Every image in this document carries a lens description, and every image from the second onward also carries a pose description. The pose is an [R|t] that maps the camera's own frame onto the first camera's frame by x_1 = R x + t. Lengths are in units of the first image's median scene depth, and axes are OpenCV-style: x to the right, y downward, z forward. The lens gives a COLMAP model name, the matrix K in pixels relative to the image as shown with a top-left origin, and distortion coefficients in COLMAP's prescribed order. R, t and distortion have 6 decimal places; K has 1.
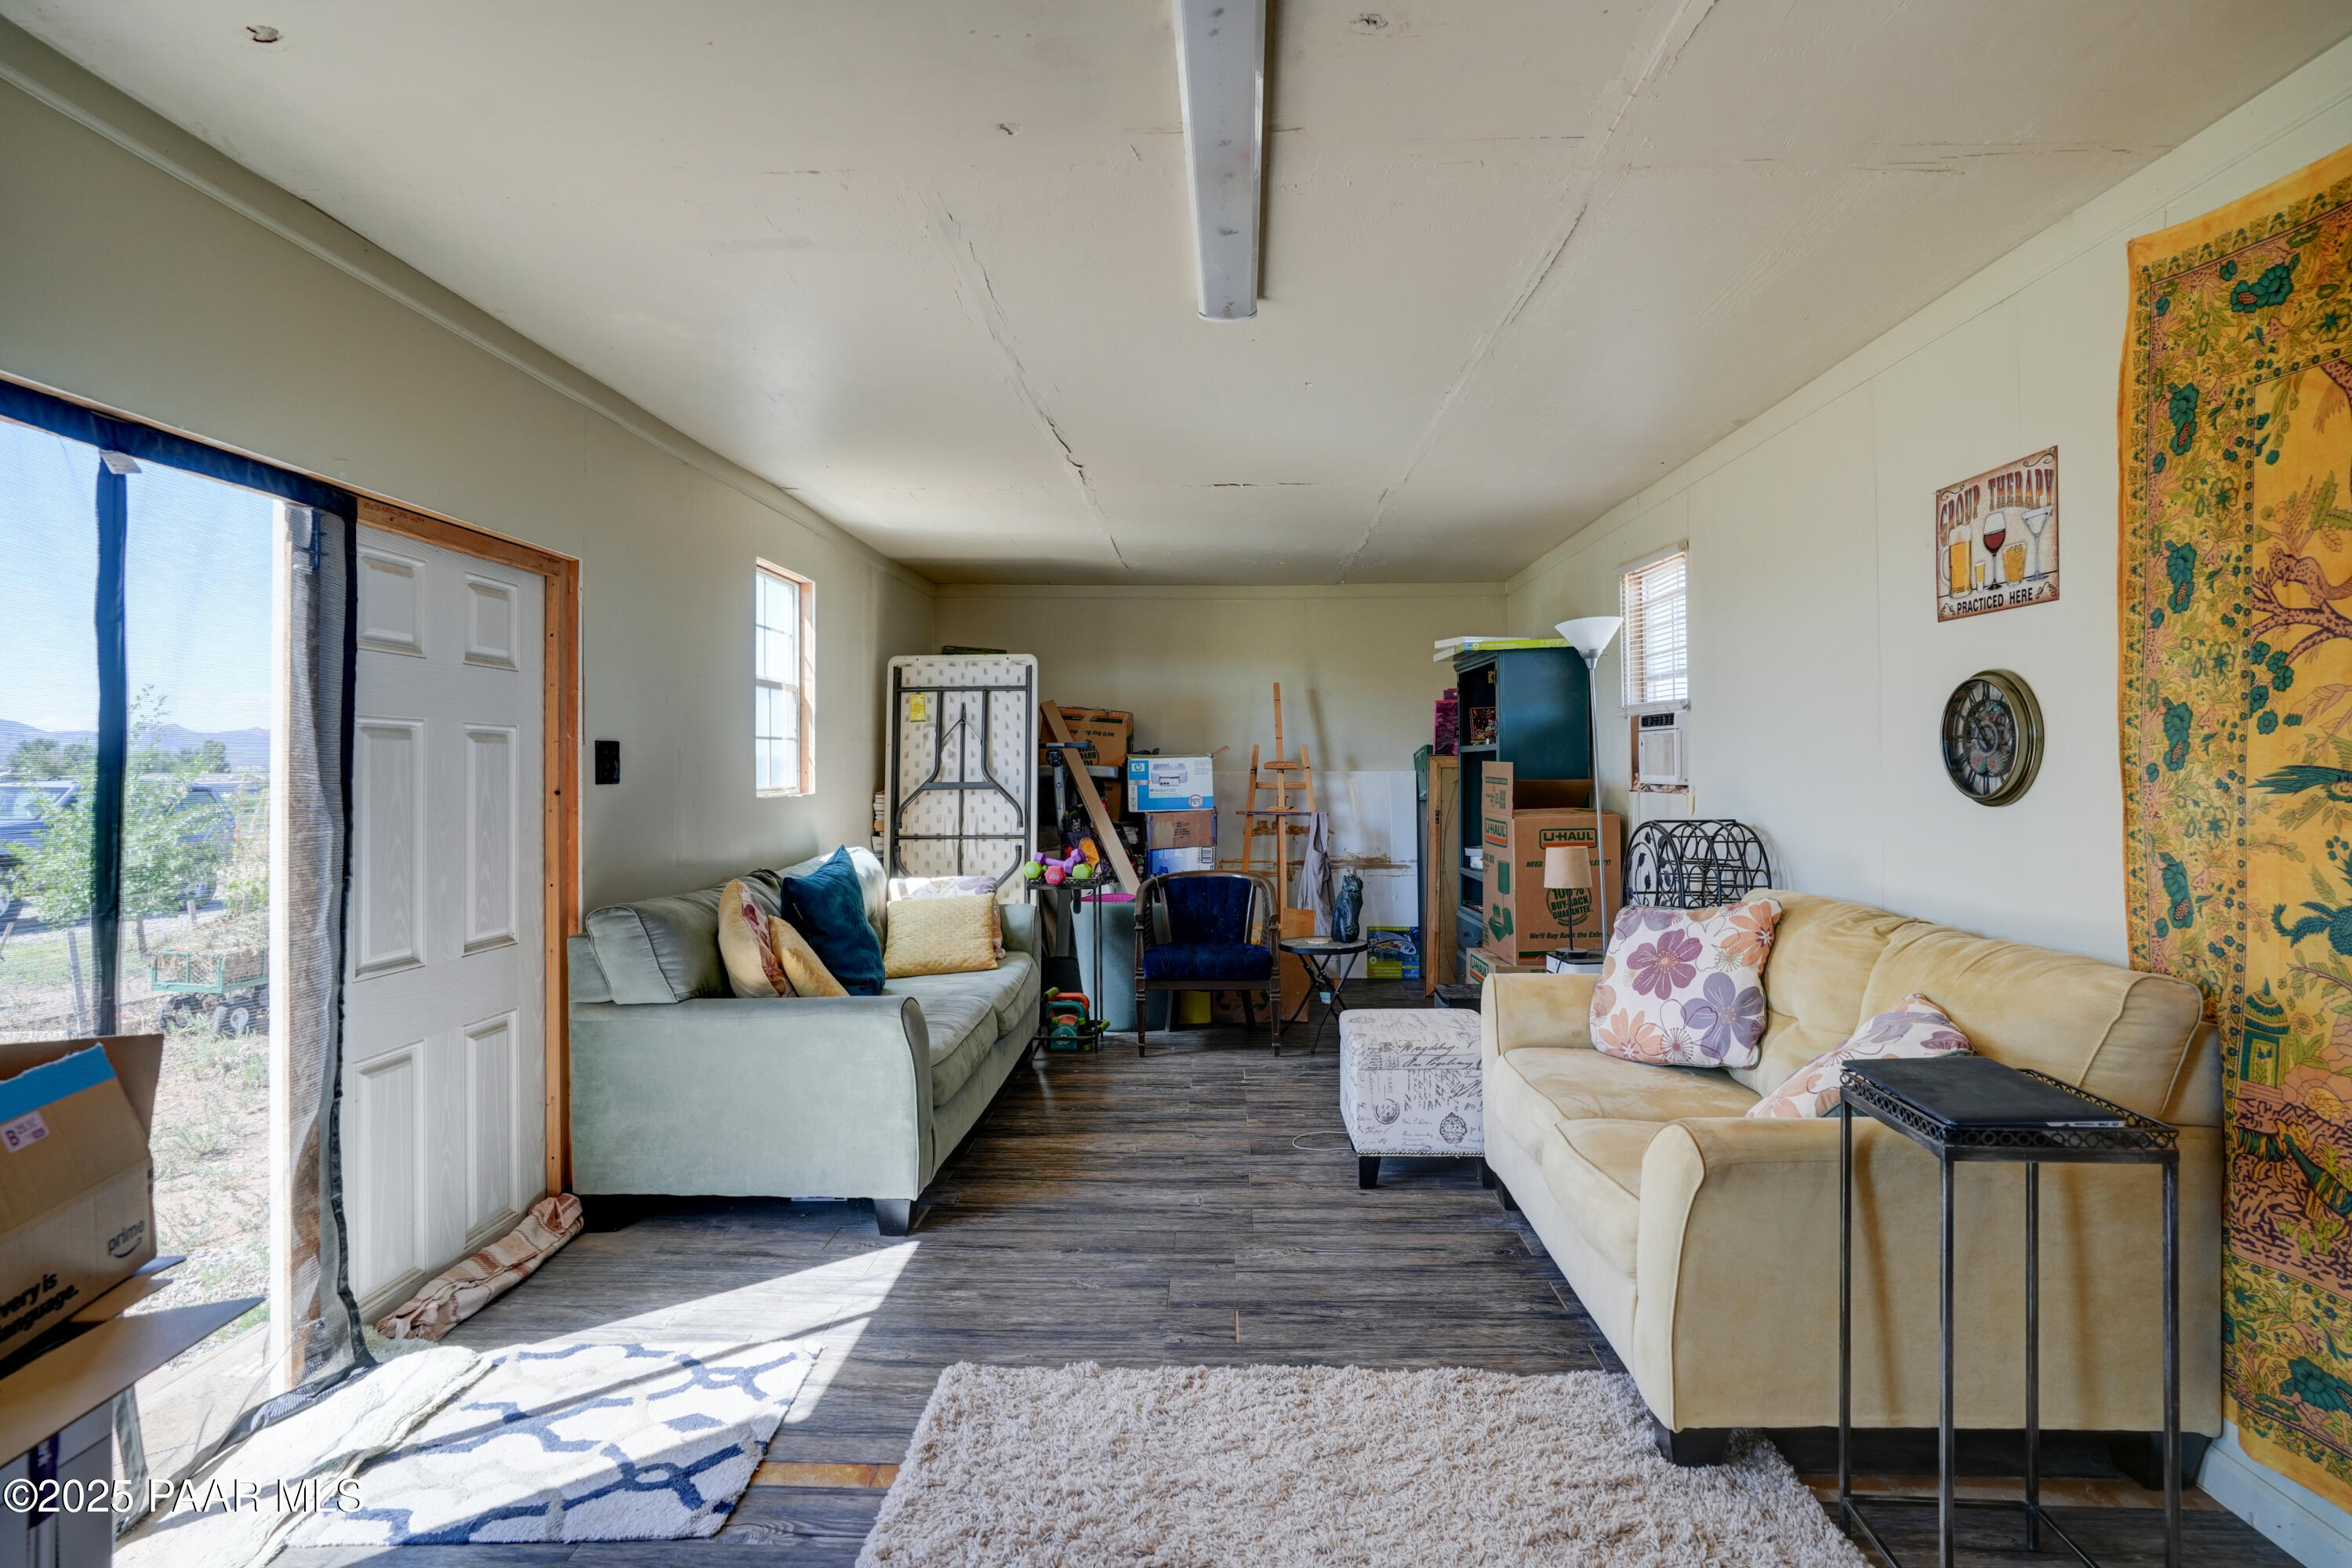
lens RADIAL K [[1139.4, 0, 1182.6], [0, 1139.4, 770.7], [0, 0, 1]] dist [-0.004722, -0.000340]
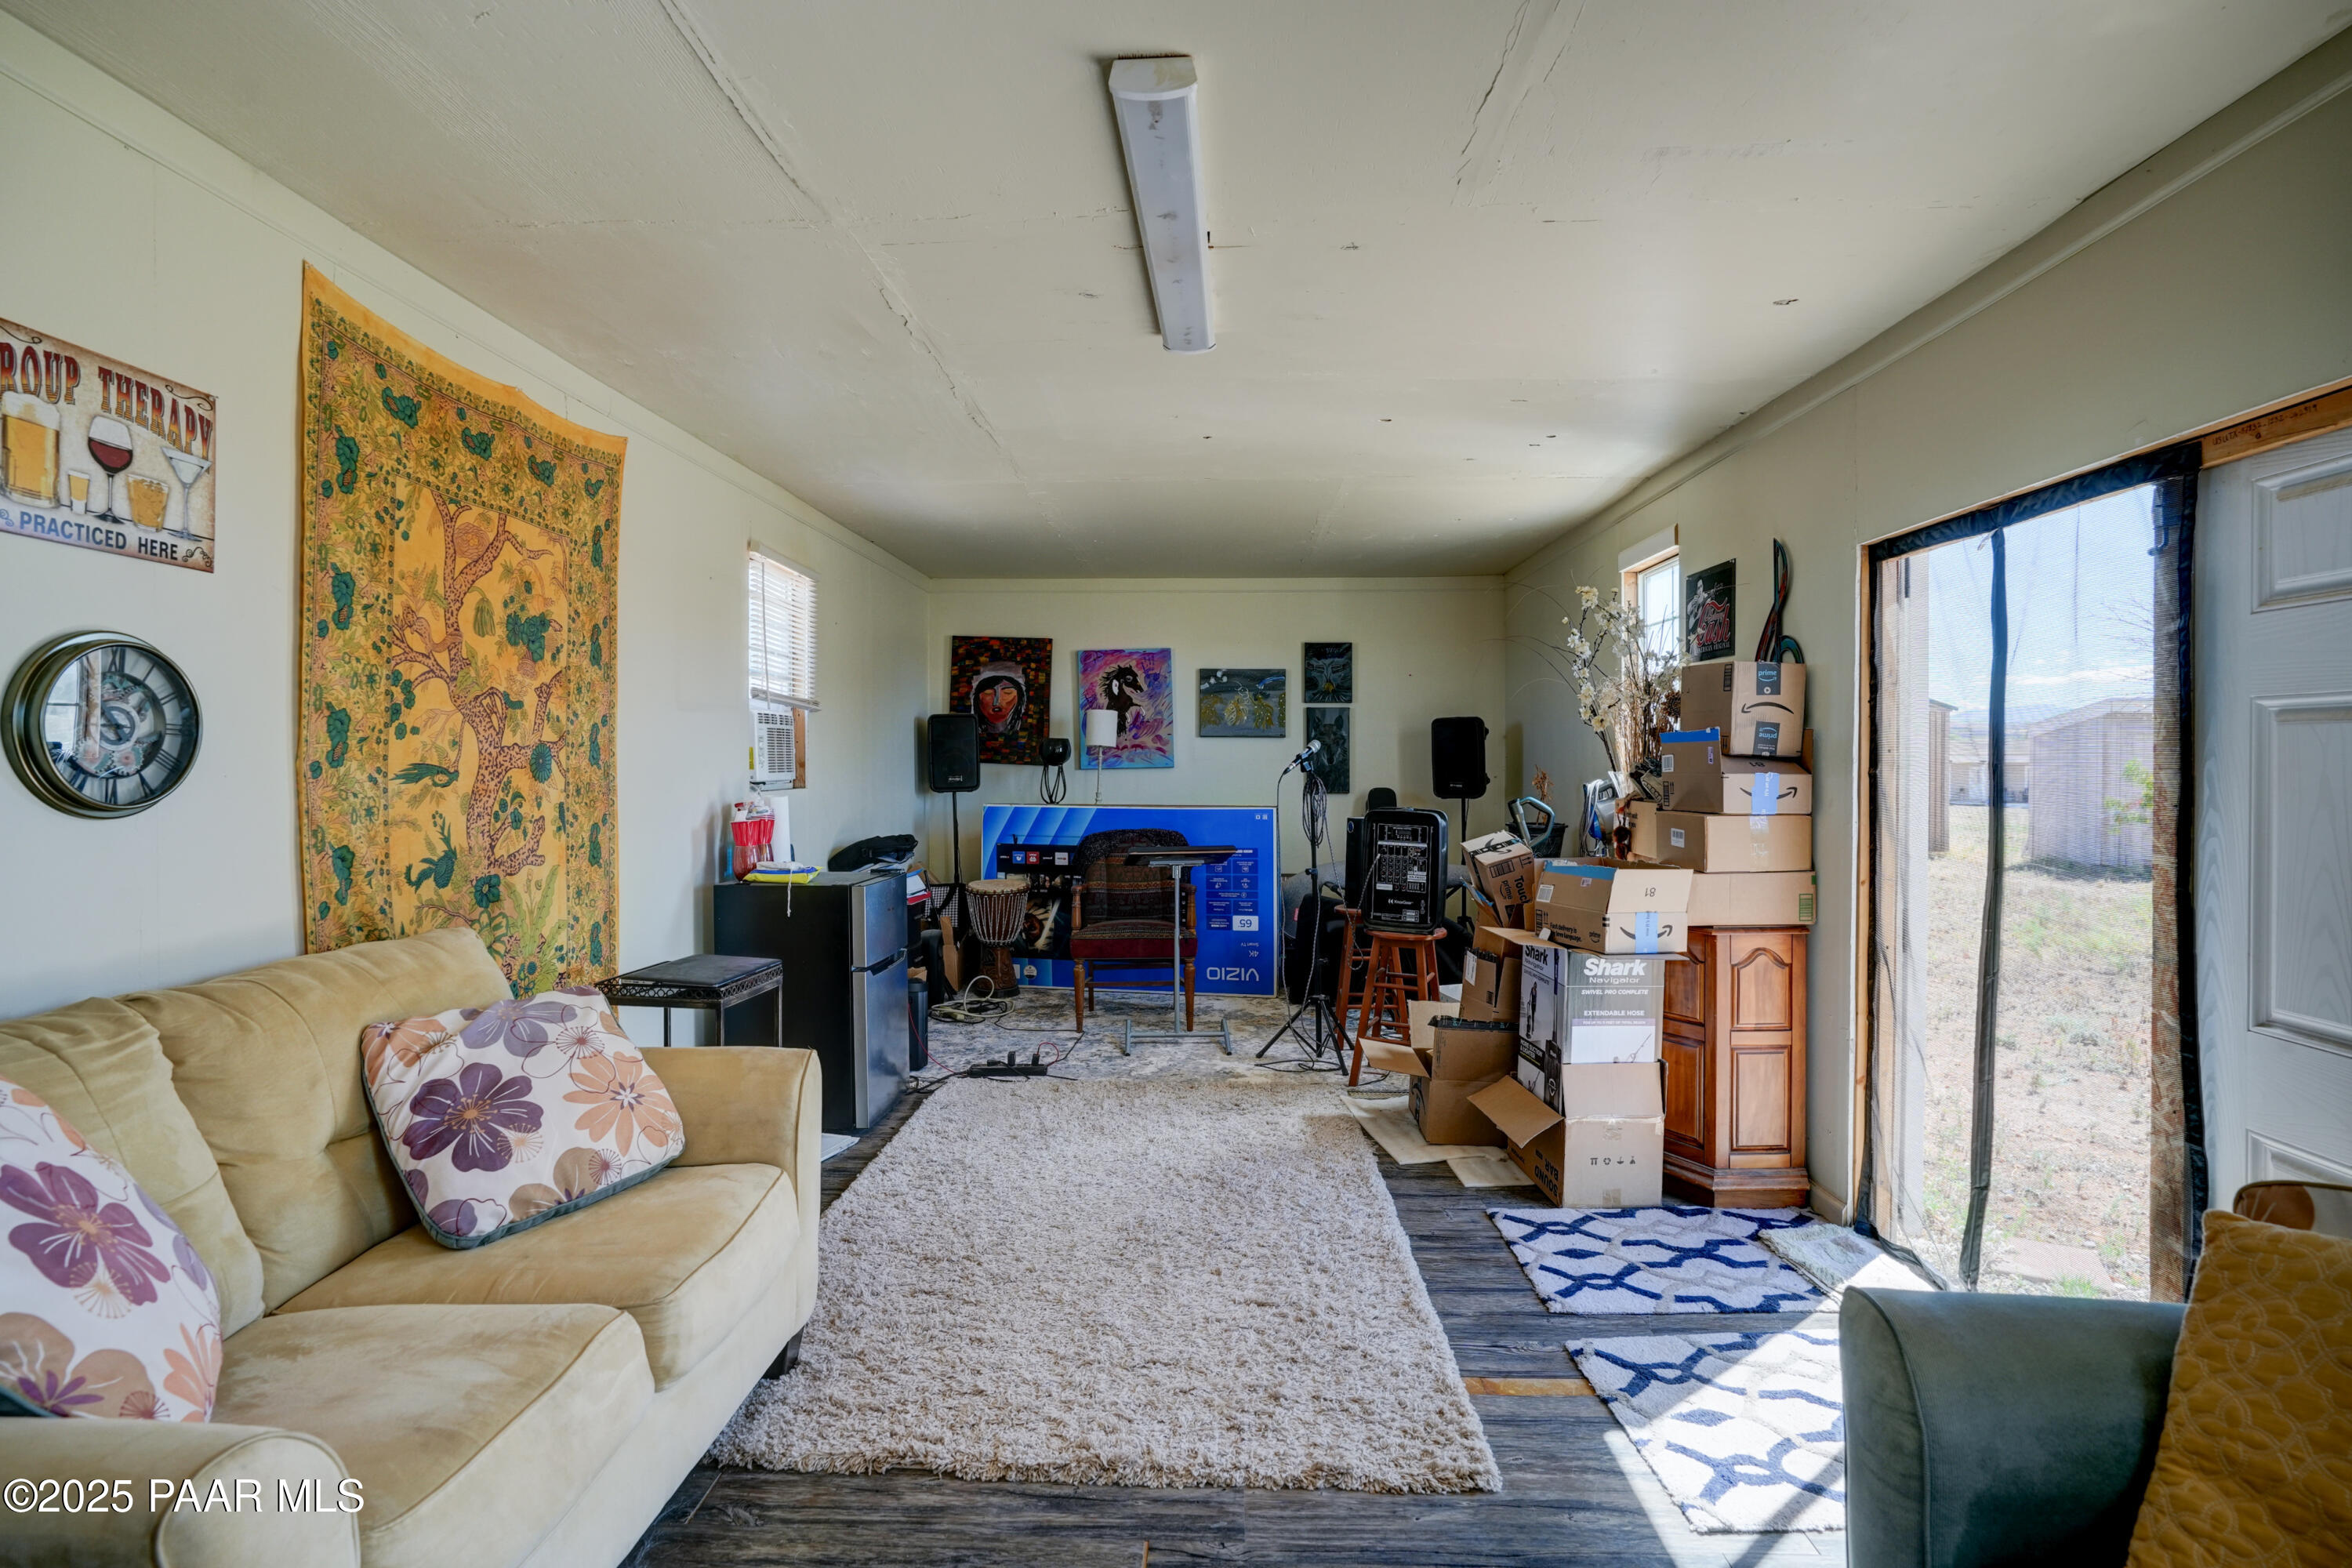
lens RADIAL K [[1139.4, 0, 1171.3], [0, 1139.4, 770.7], [0, 0, 1]] dist [-0.004722, -0.000340]
pose [[-0.999939, 0.001131, 0.011021, 0.028793], [0.001246, 0.999946, 0.010352, -0.007863], [-0.011009, 0.010365, -0.999886, 2.157141]]
